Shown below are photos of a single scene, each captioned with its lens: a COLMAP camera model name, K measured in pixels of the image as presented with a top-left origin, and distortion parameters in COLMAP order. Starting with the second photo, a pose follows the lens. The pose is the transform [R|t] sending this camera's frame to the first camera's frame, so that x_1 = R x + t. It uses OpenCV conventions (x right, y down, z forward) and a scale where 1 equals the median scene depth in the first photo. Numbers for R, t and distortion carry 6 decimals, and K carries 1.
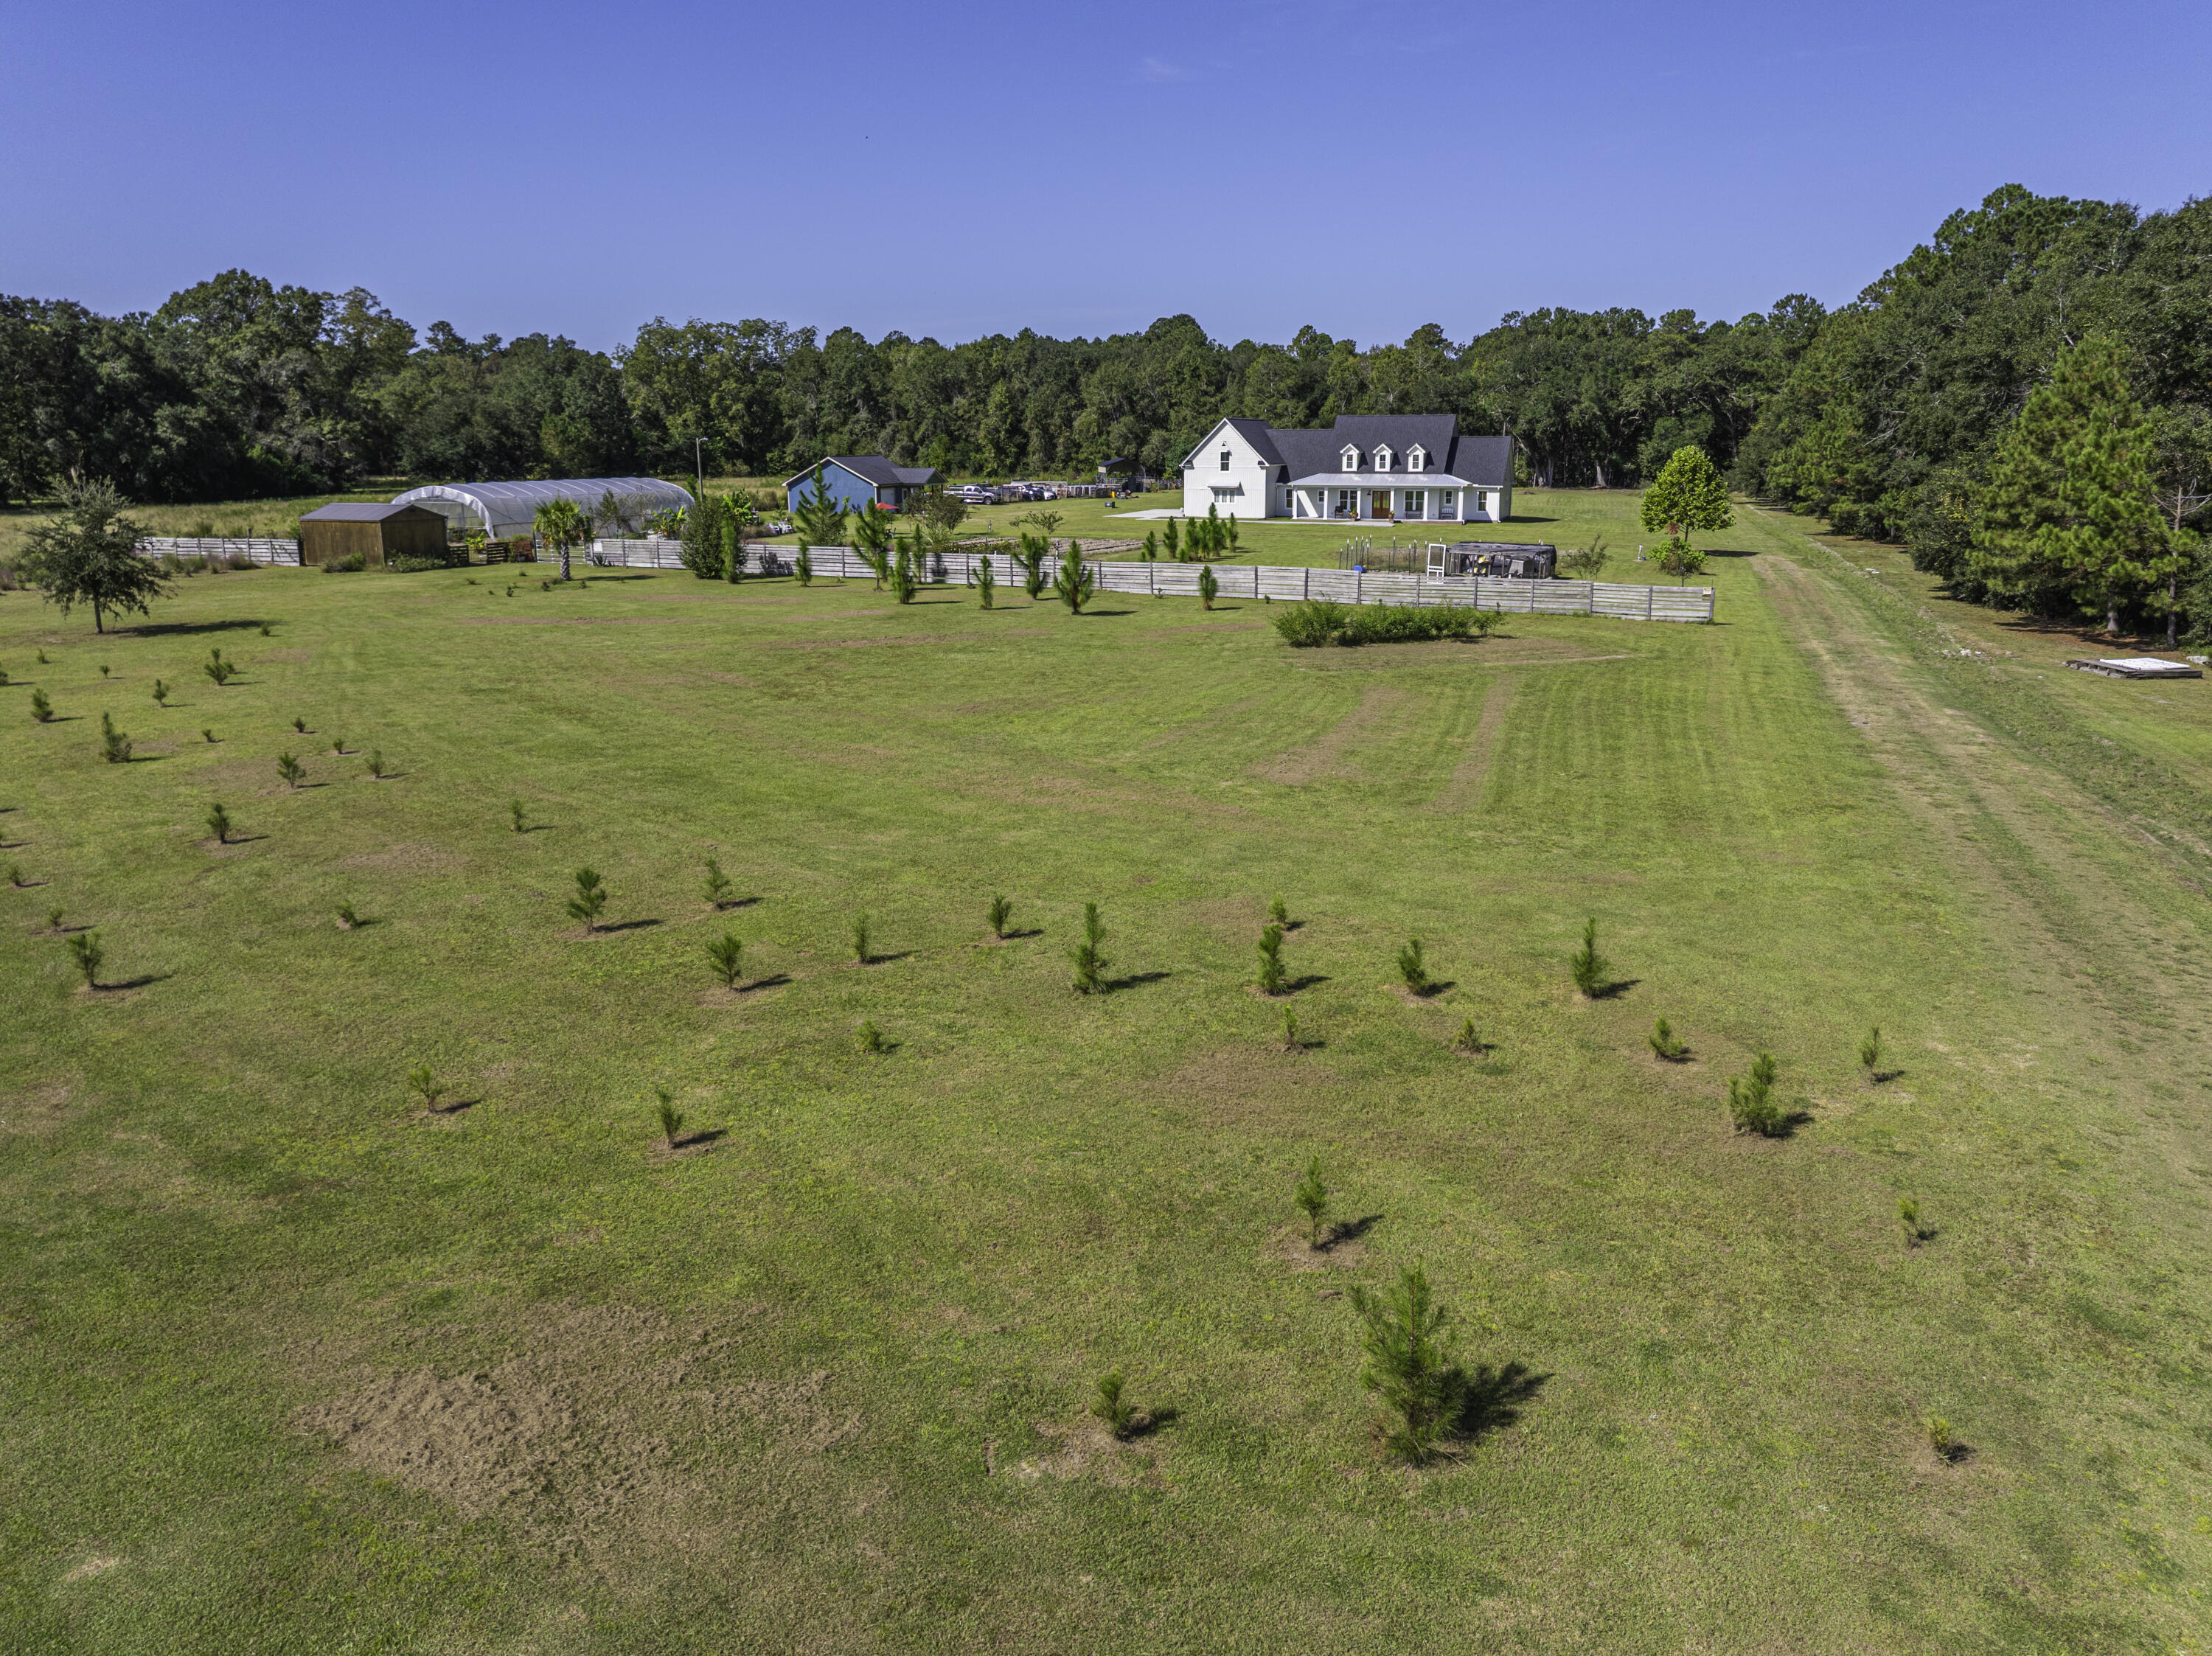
lens RADIAL K [[1561.7, 0, 1091.6], [0, 1561.7, 819.9], [0, 0, 1]] dist [-0.033647, 0.009976]
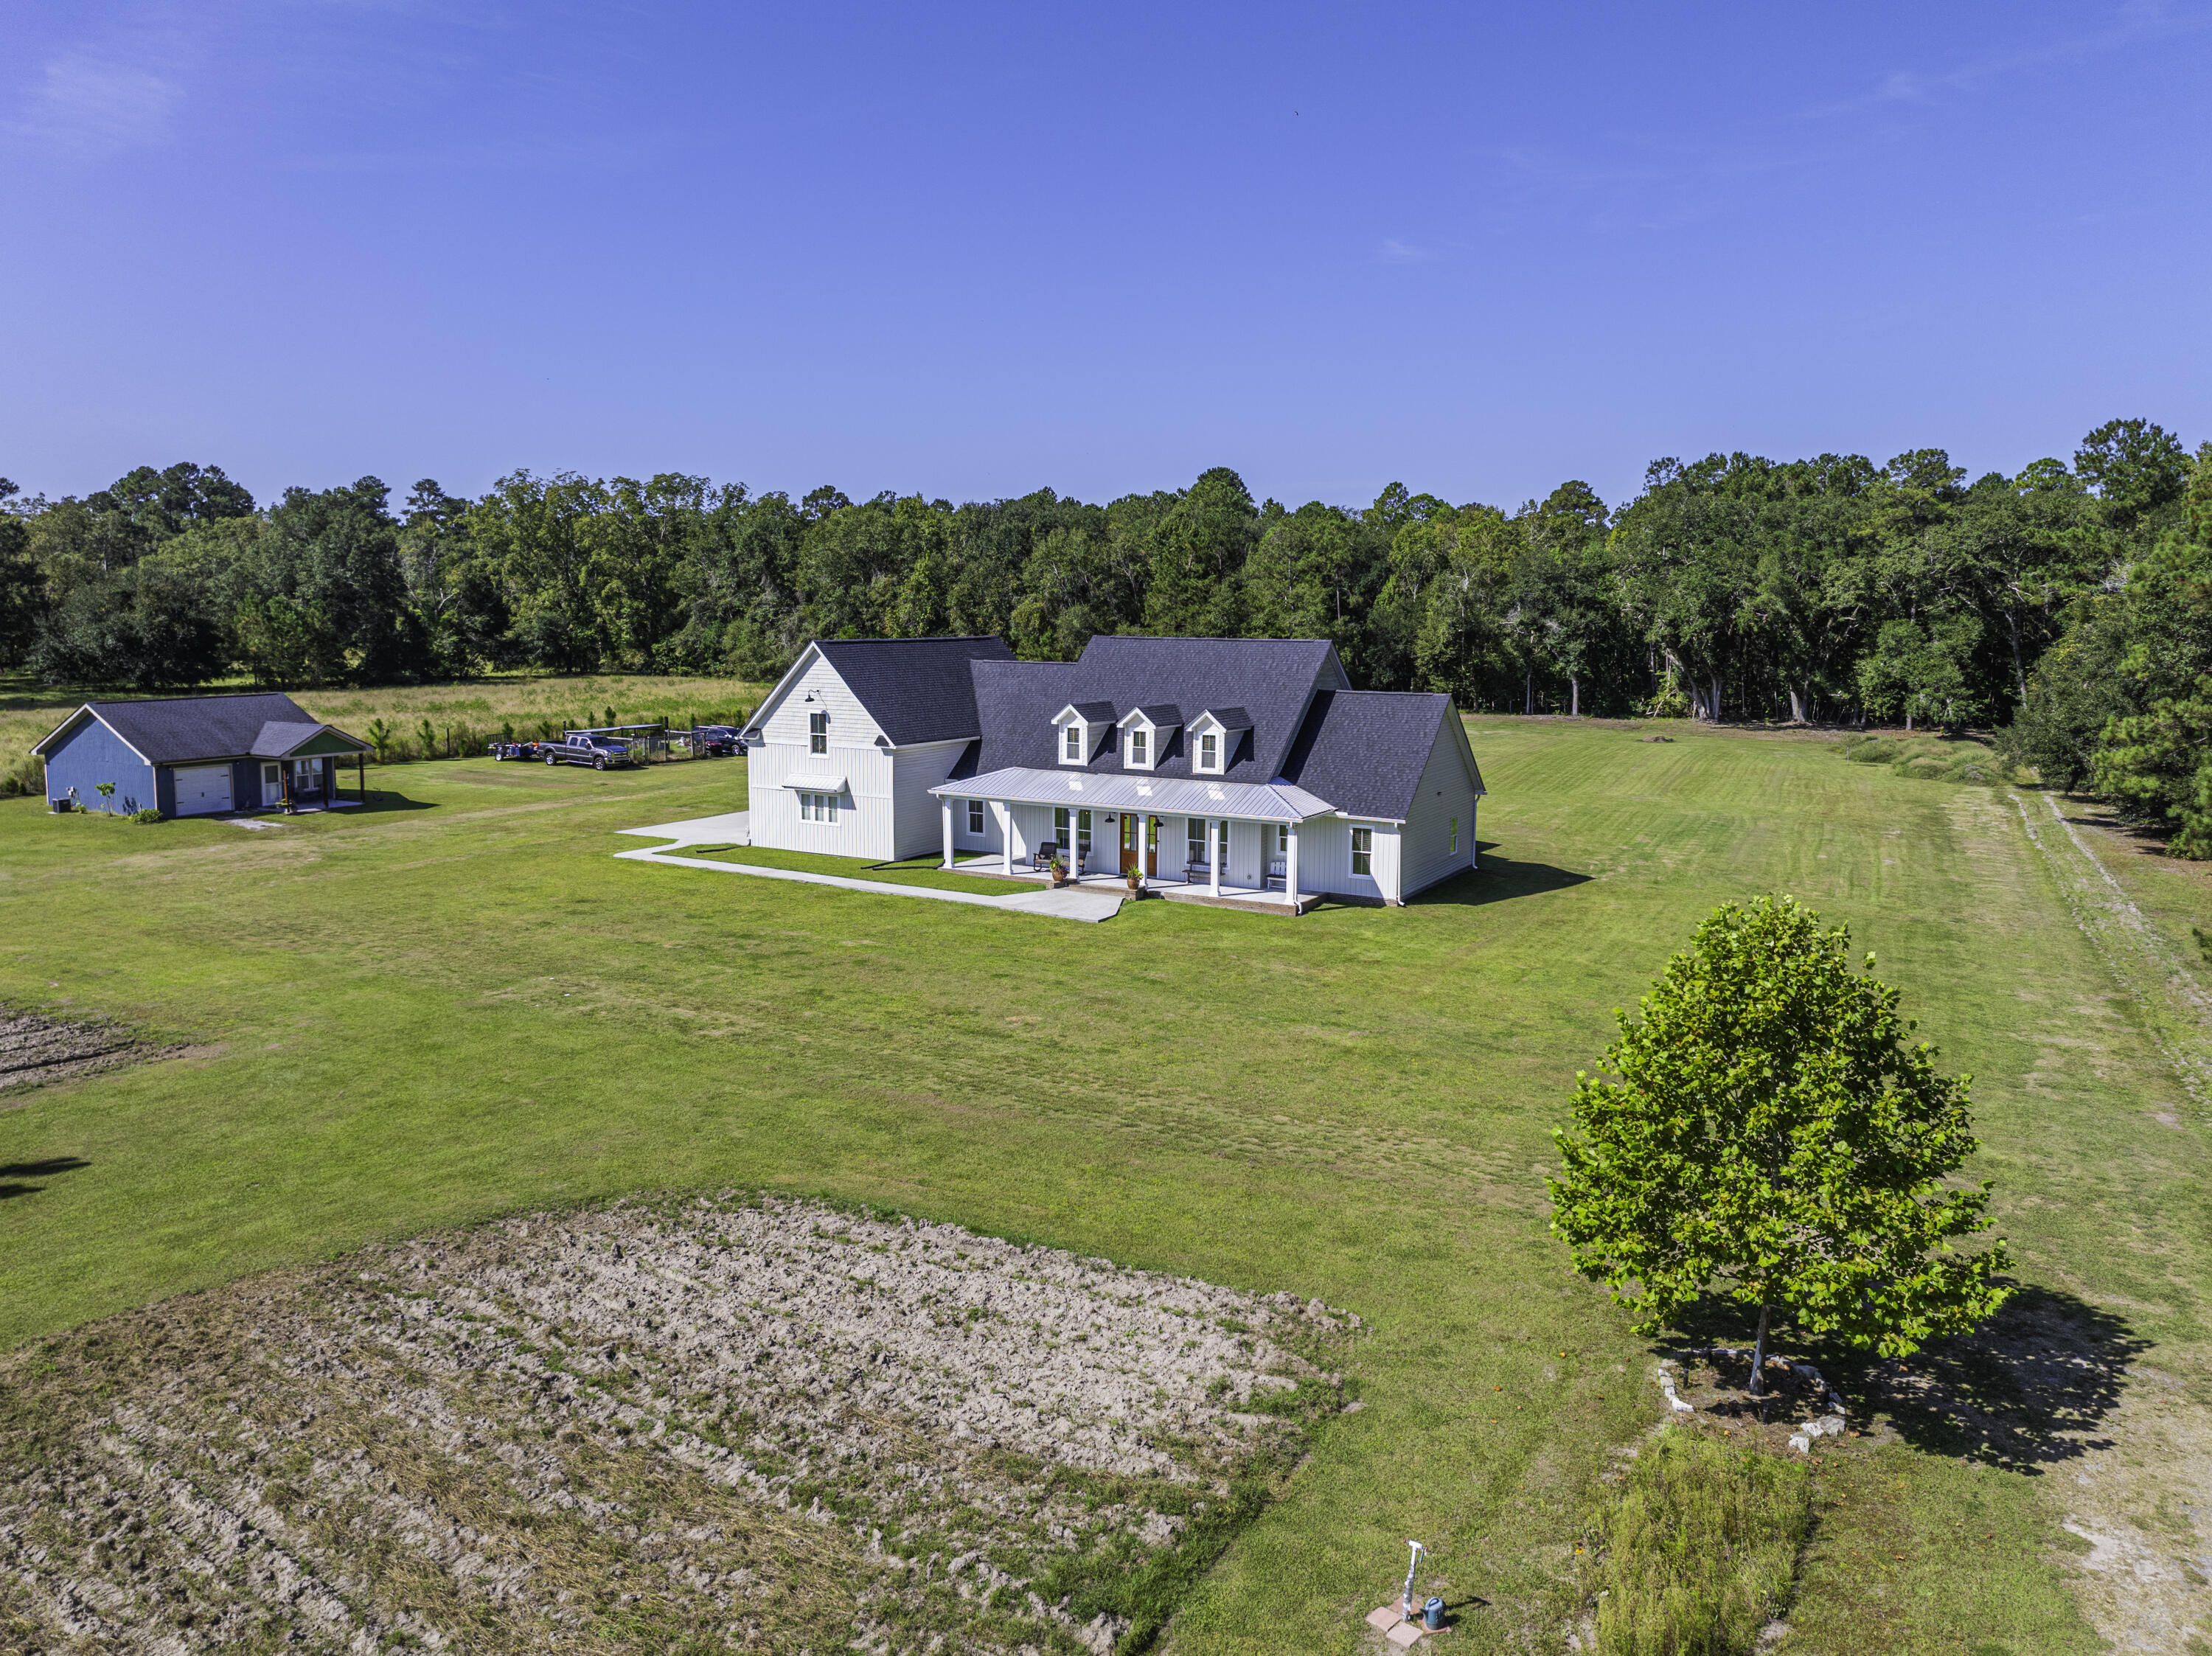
lens RADIAL K [[1561.7, 0, 1105.1], [0, 1561.7, 785.1], [0, 0, 1]] dist [-0.033647, 0.009976]
pose [[0.988554, 0.029315, -0.147989, 0.150826], [-0.047616, 0.991427, -0.121676, -0.104128], [0.143154, 0.127330, 0.981475, 0.359577]]
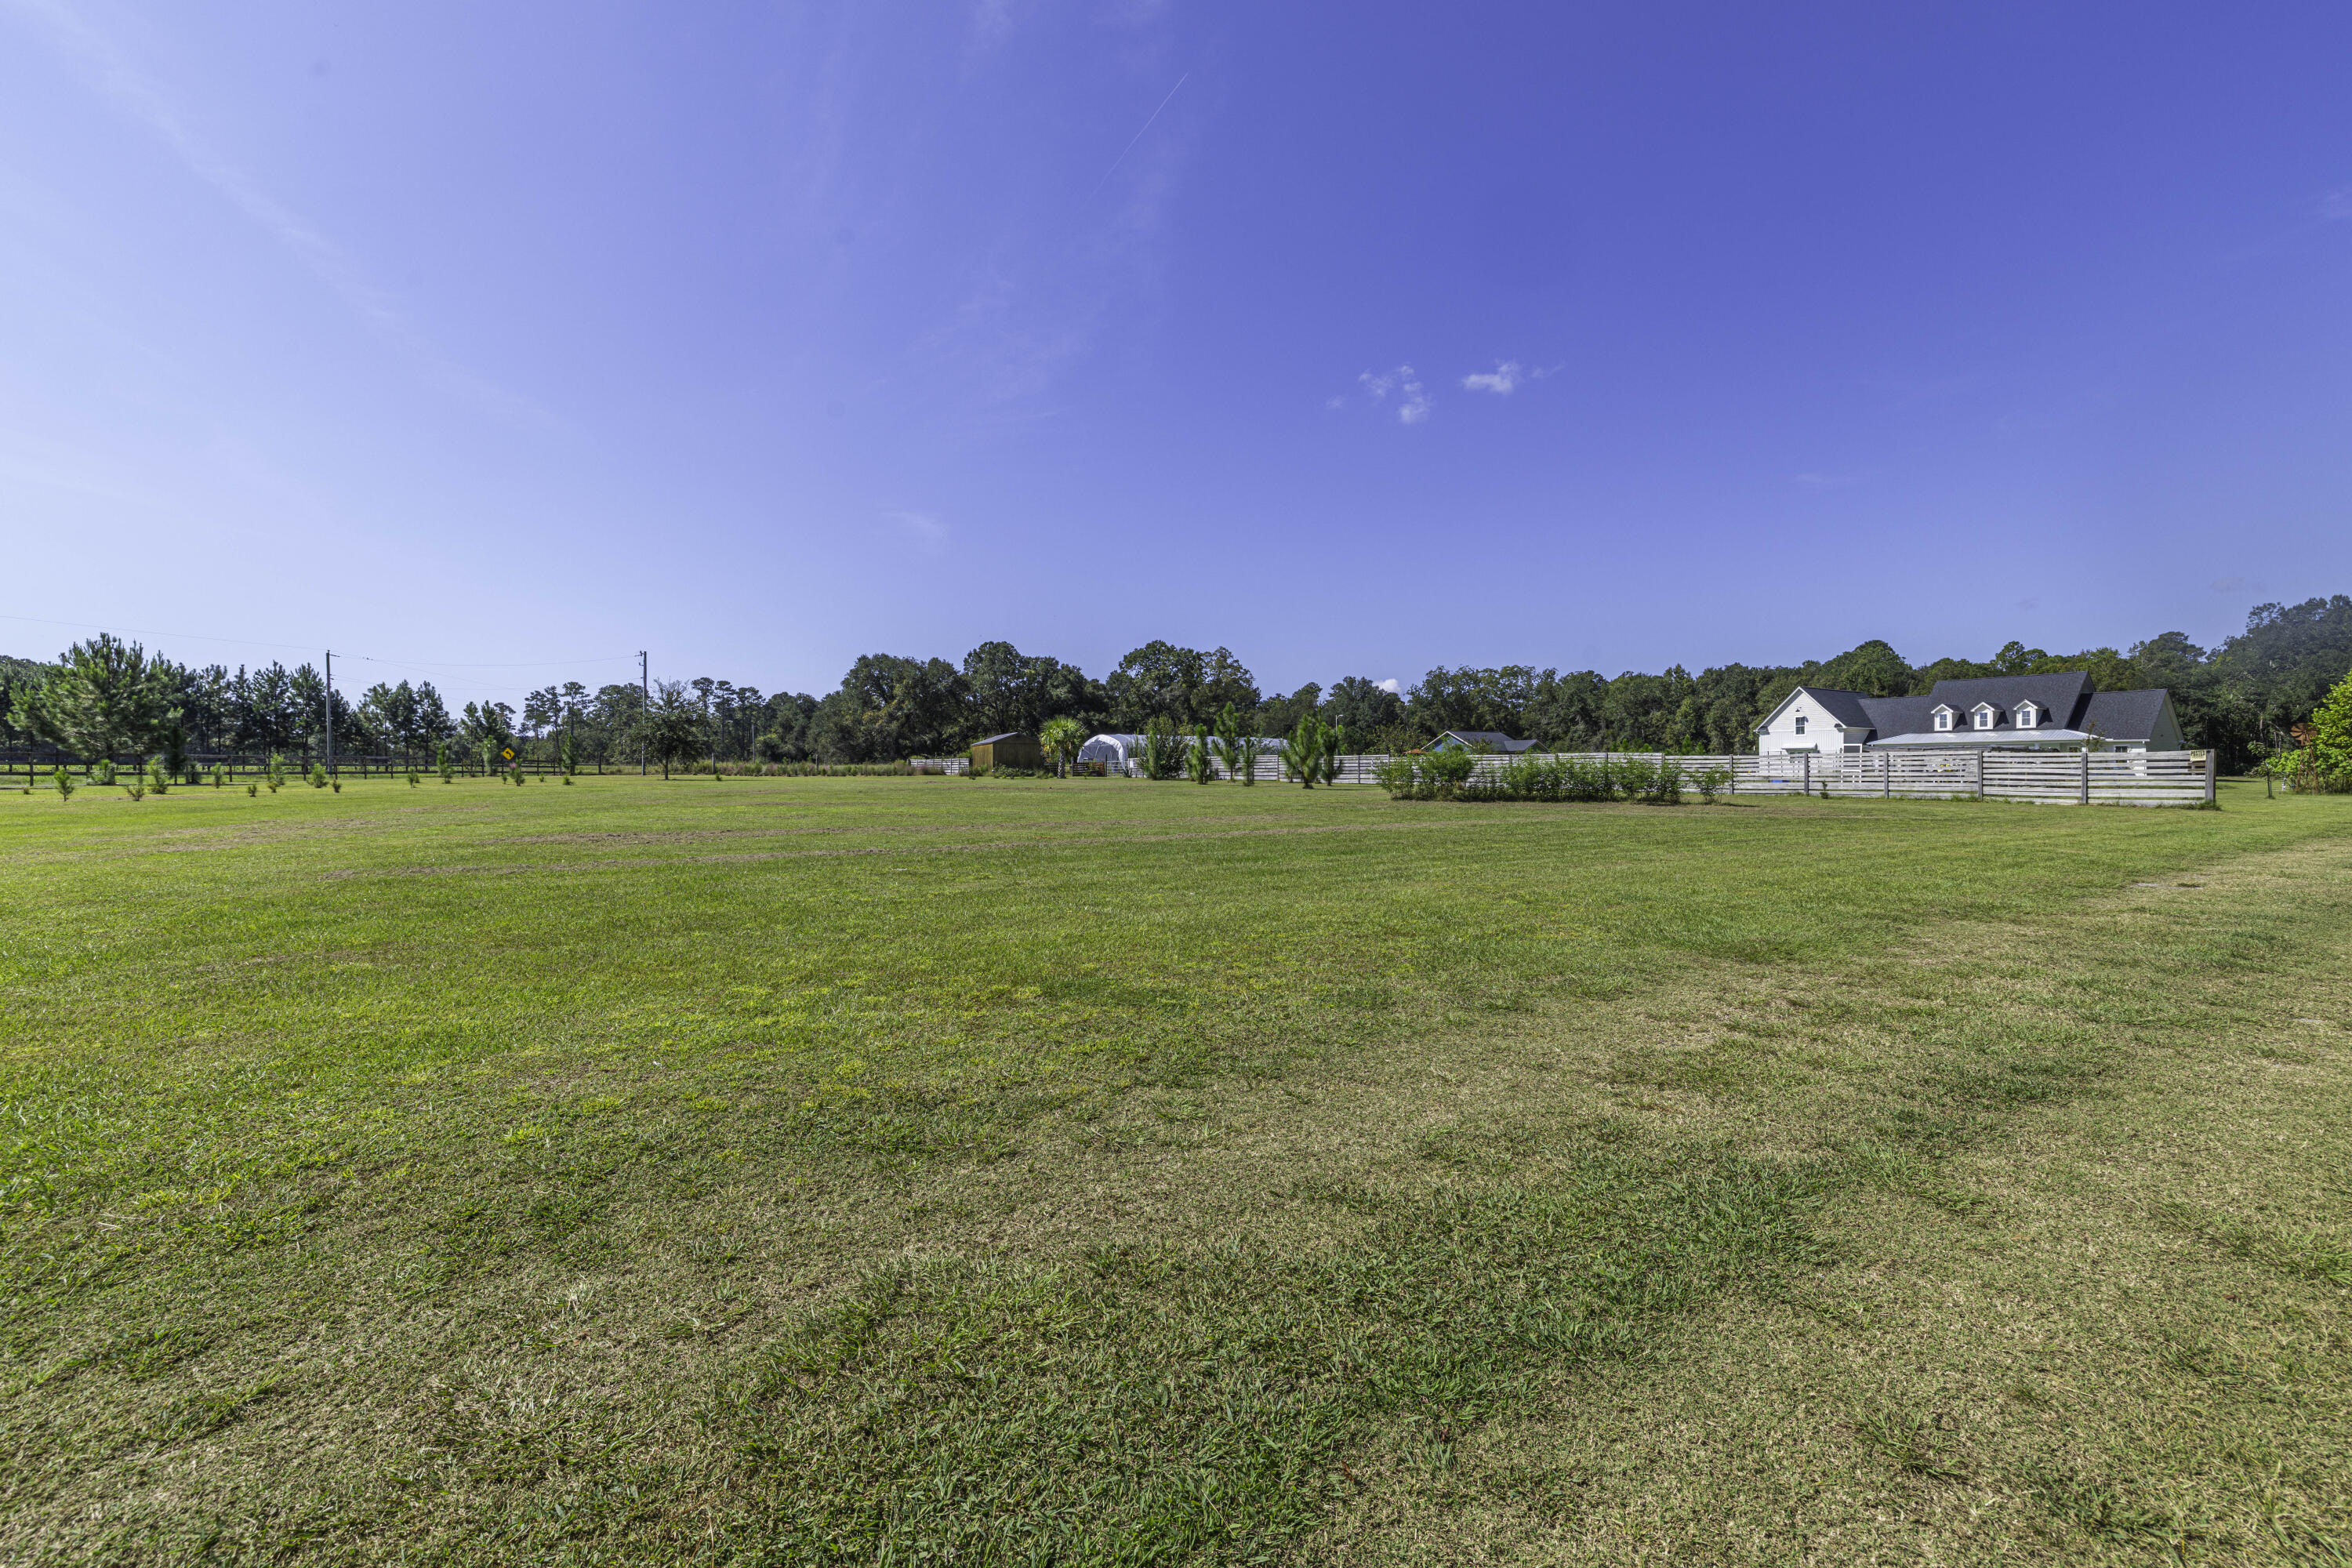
lens RADIAL K [[1014.4, 0, 1188.4], [0, 1014.4, 782.3], [0, 0, 1]] dist [0.016397, 0.000392]
pose [[0.824915, 0.005452, -0.565231, 0.086386], [-0.134058, 0.973312, -0.186260, -0.002036], [0.549130, 0.229422, 0.803630, 0.131630]]
